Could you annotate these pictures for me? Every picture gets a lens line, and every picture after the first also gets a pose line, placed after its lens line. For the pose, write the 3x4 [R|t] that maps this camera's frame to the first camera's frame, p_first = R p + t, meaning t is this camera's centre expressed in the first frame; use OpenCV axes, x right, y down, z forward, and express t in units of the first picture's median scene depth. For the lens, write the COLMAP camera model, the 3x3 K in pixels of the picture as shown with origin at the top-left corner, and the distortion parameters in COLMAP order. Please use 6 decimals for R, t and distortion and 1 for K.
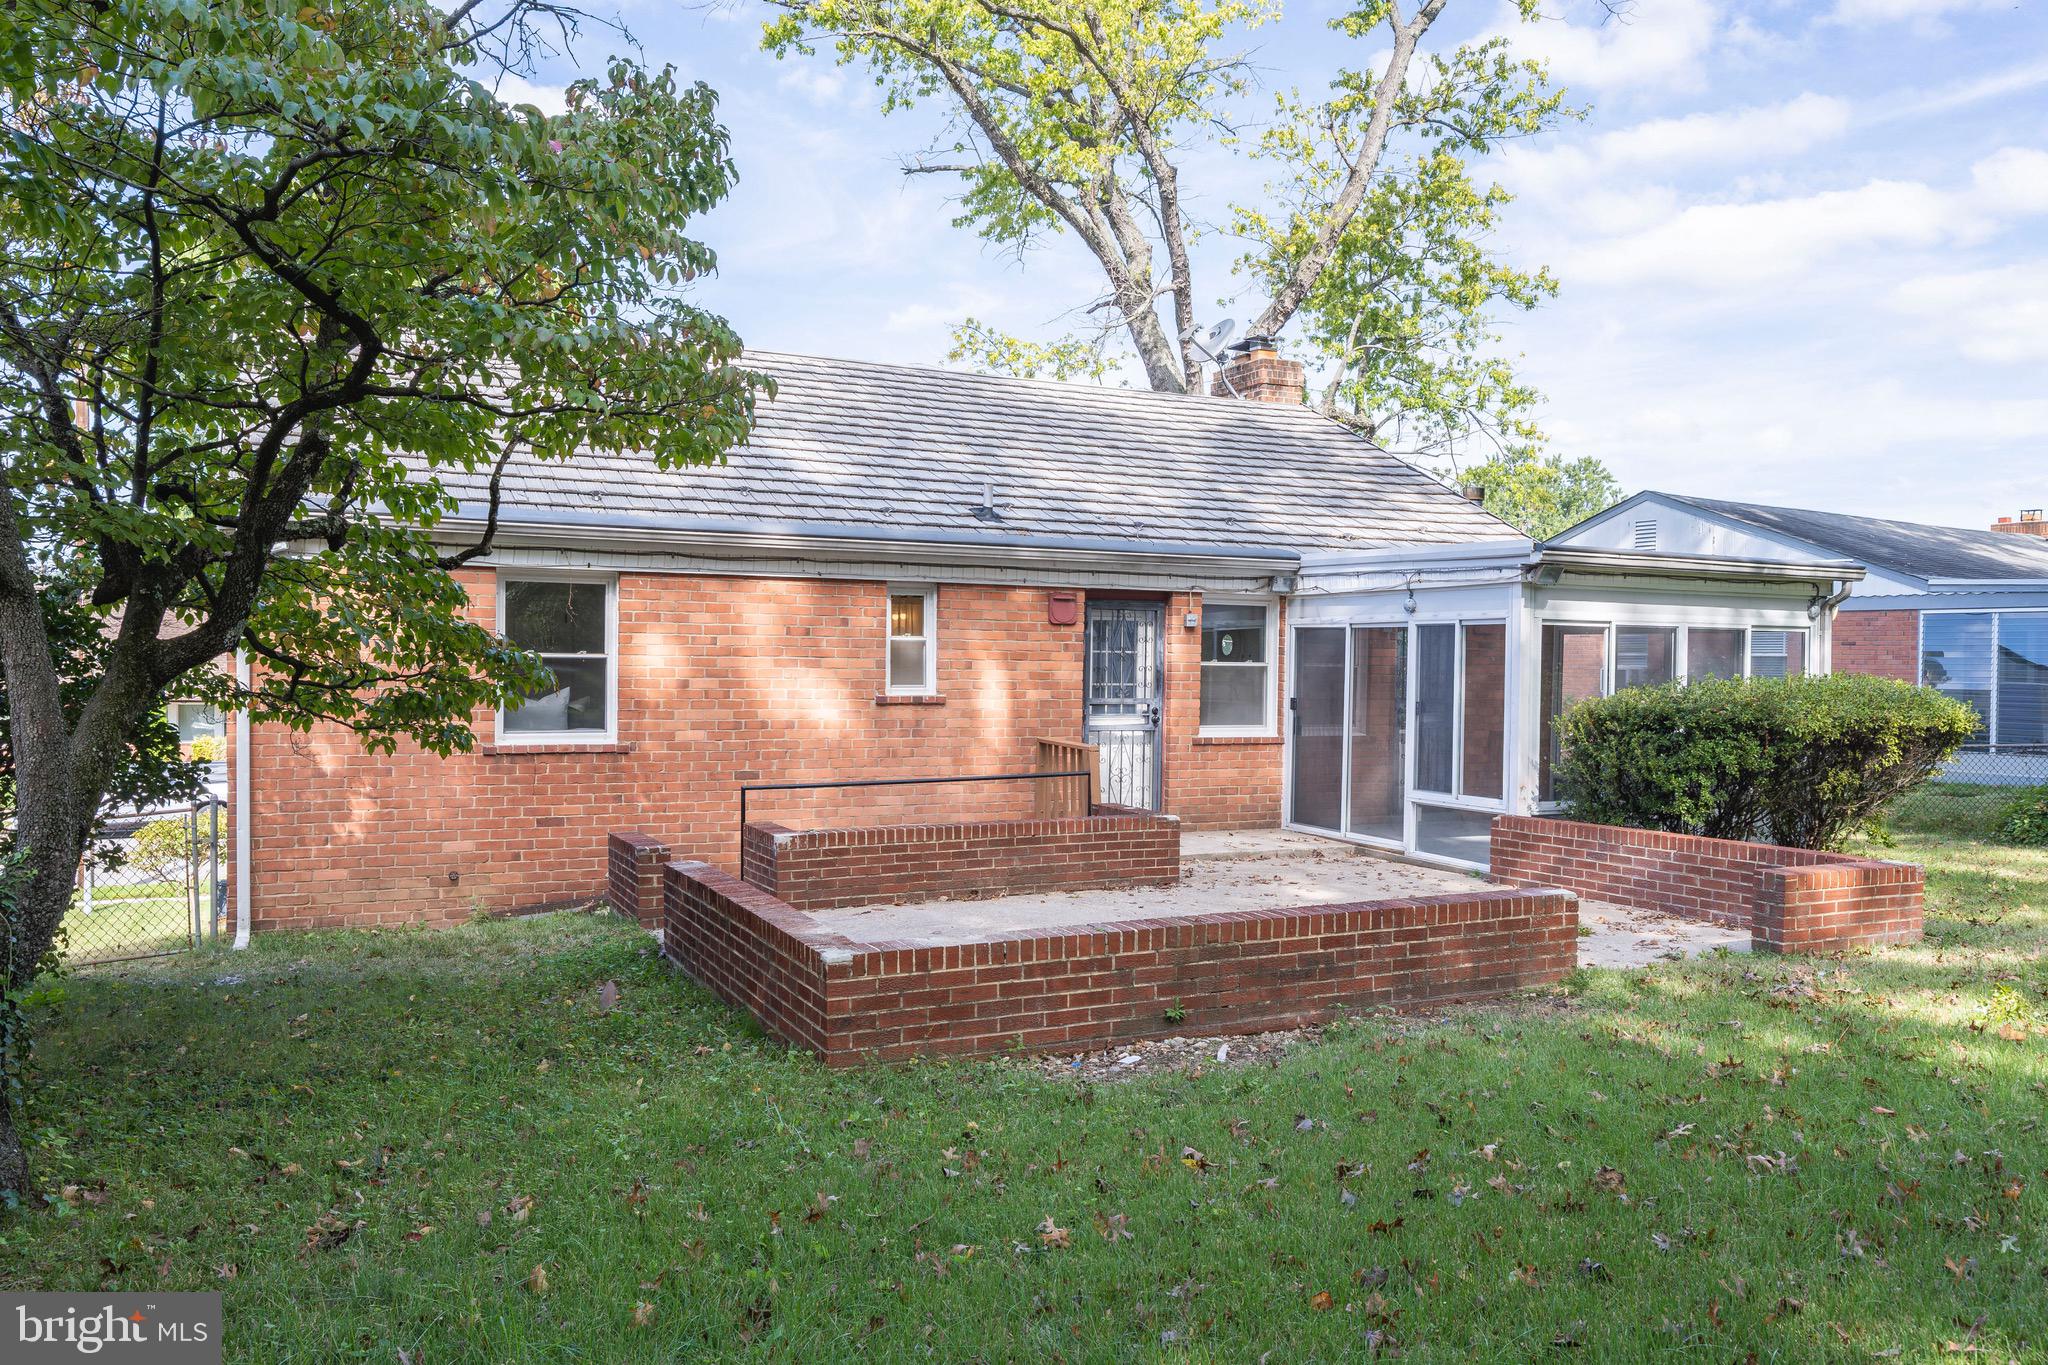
lens RADIAL K [[1494.9, 0, 1022.2], [0, 1494.9, 682.3], [0, 0, 1]] dist [0.003087, 0.003599]
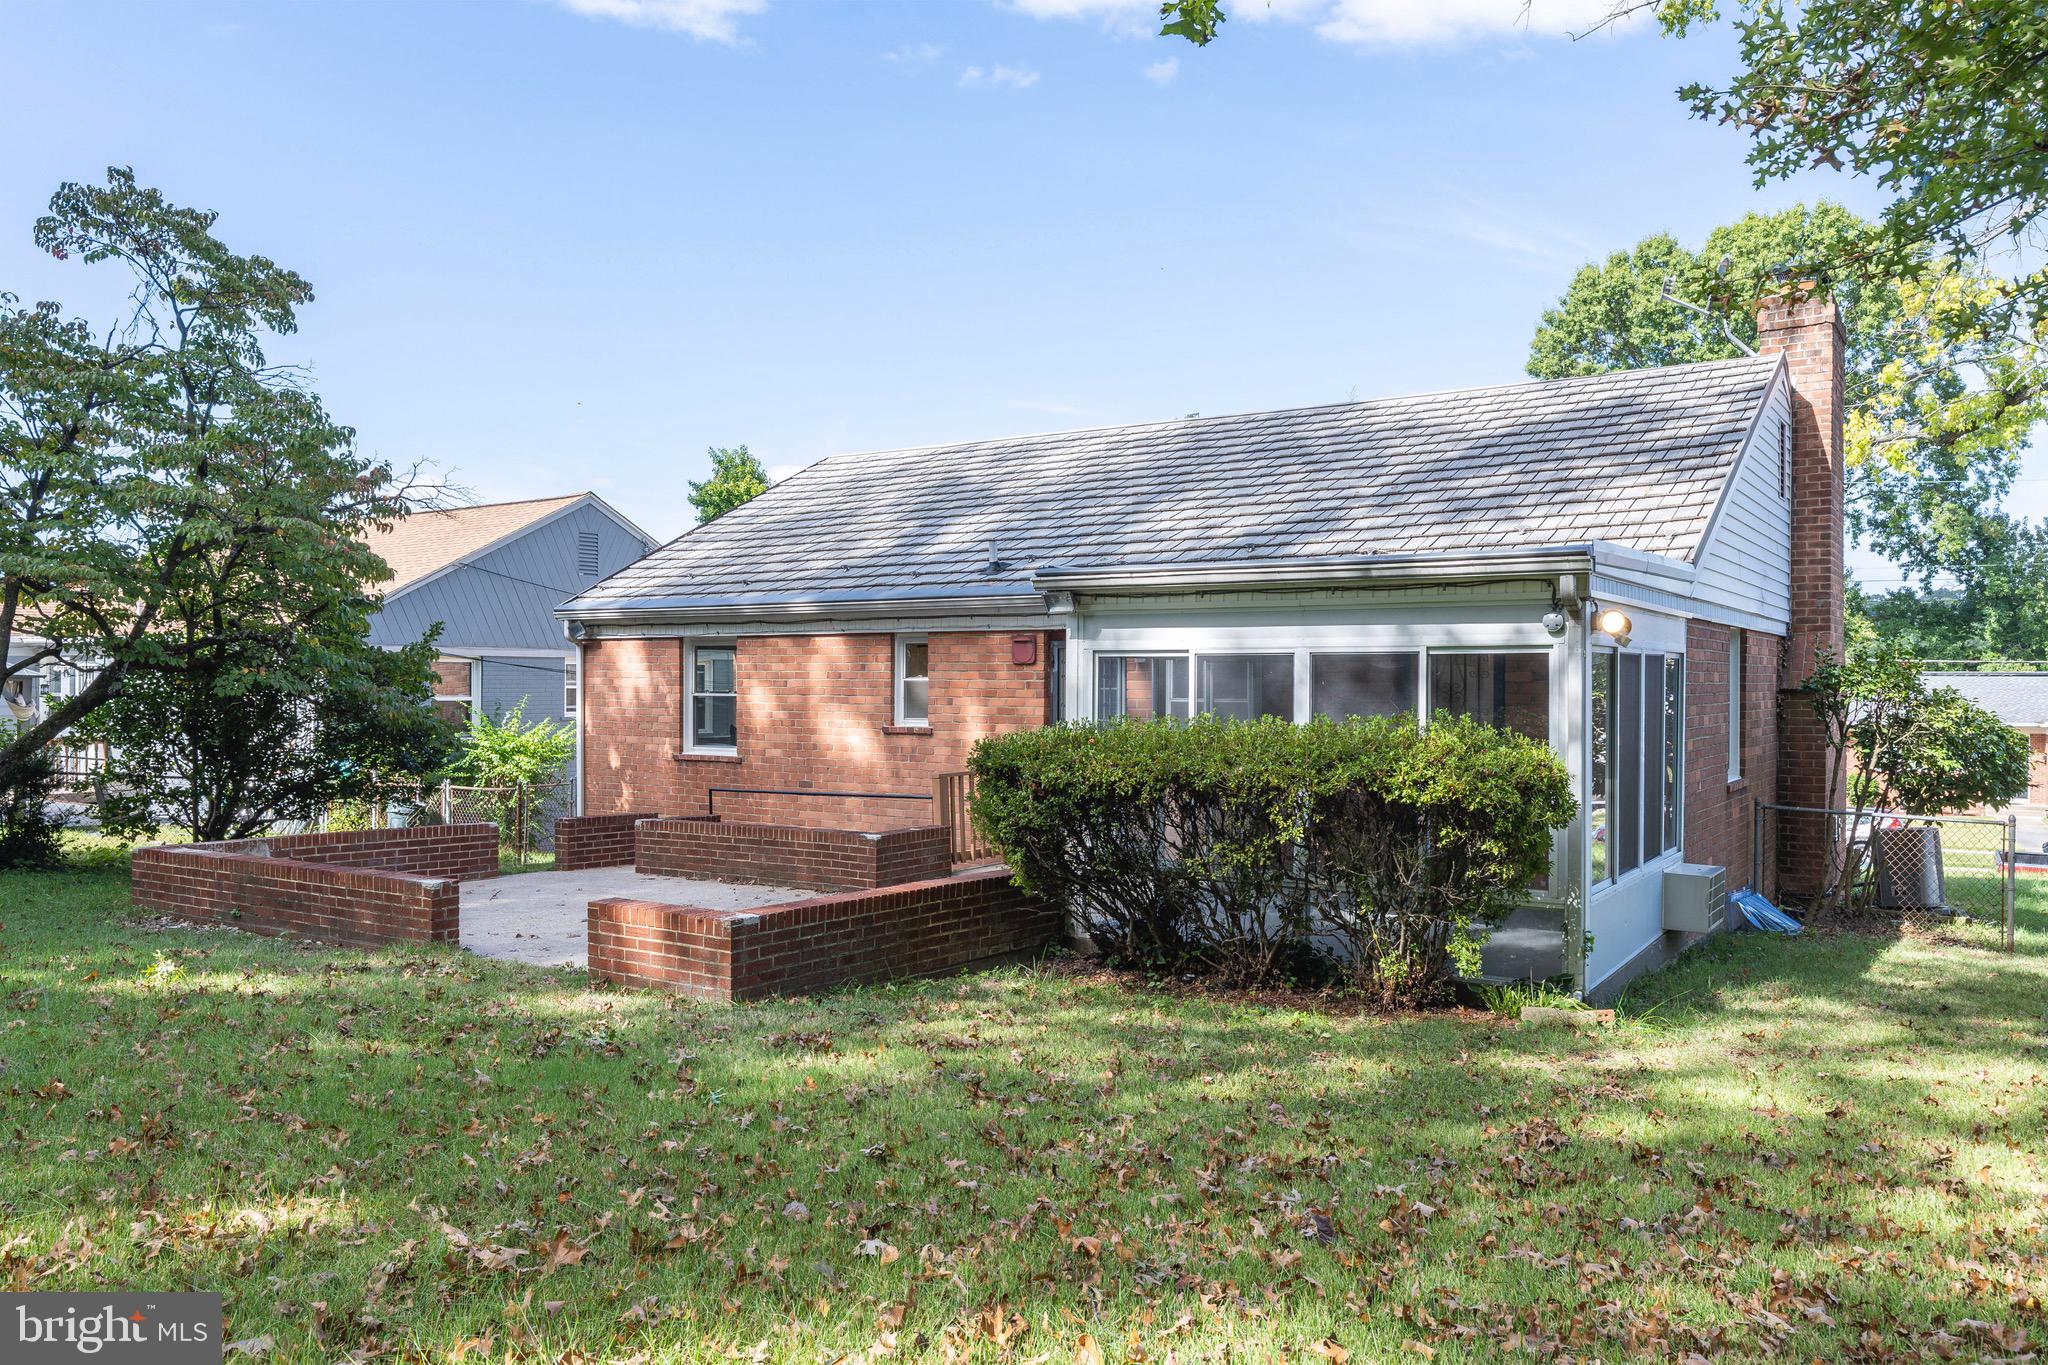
lens RADIAL K [[1494.9, 0, 1026.9], [0, 1494.9, 681.4], [0, 0, 1]] dist [0.003087, 0.003599]
pose [[0.510956, -0.010806, -0.859539, 0.994168], [-0.008829, 0.999802, -0.017818, -0.006990], [0.859562, 0.016693, 0.510760, 0.456764]]
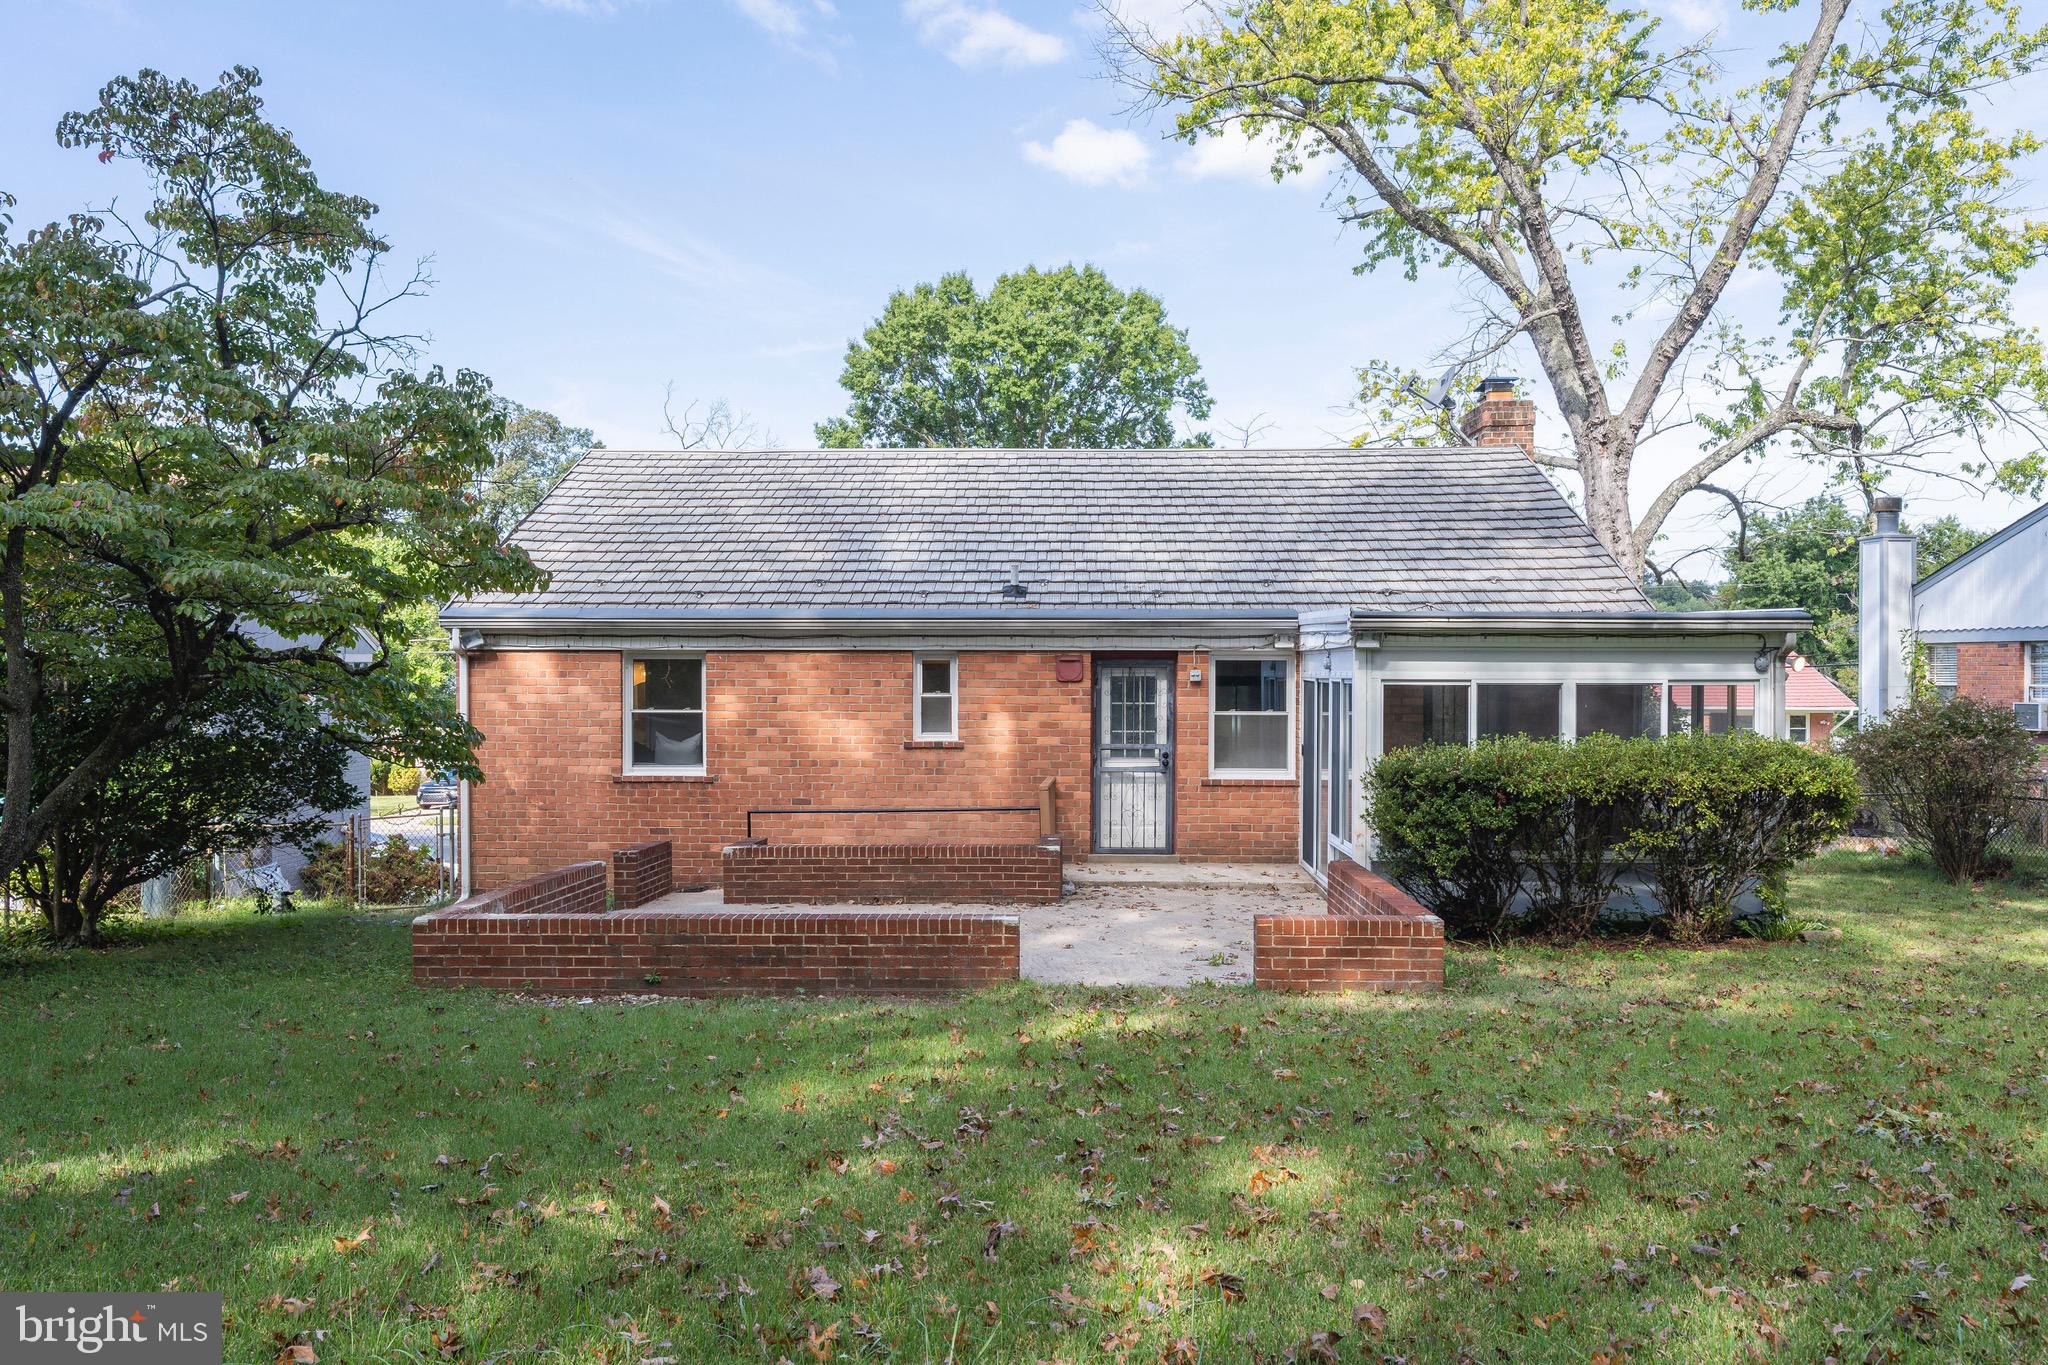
lens RADIAL K [[1494.9, 0, 1016.6], [0, 1494.9, 683.1], [0, 0, 1]] dist [0.003087, 0.003599]
pose [[0.883902, -0.005981, -0.467635, 0.559596], [0.002076, 0.999959, -0.008866, -0.027846], [0.467668, 0.006866, 0.883877, -0.068600]]
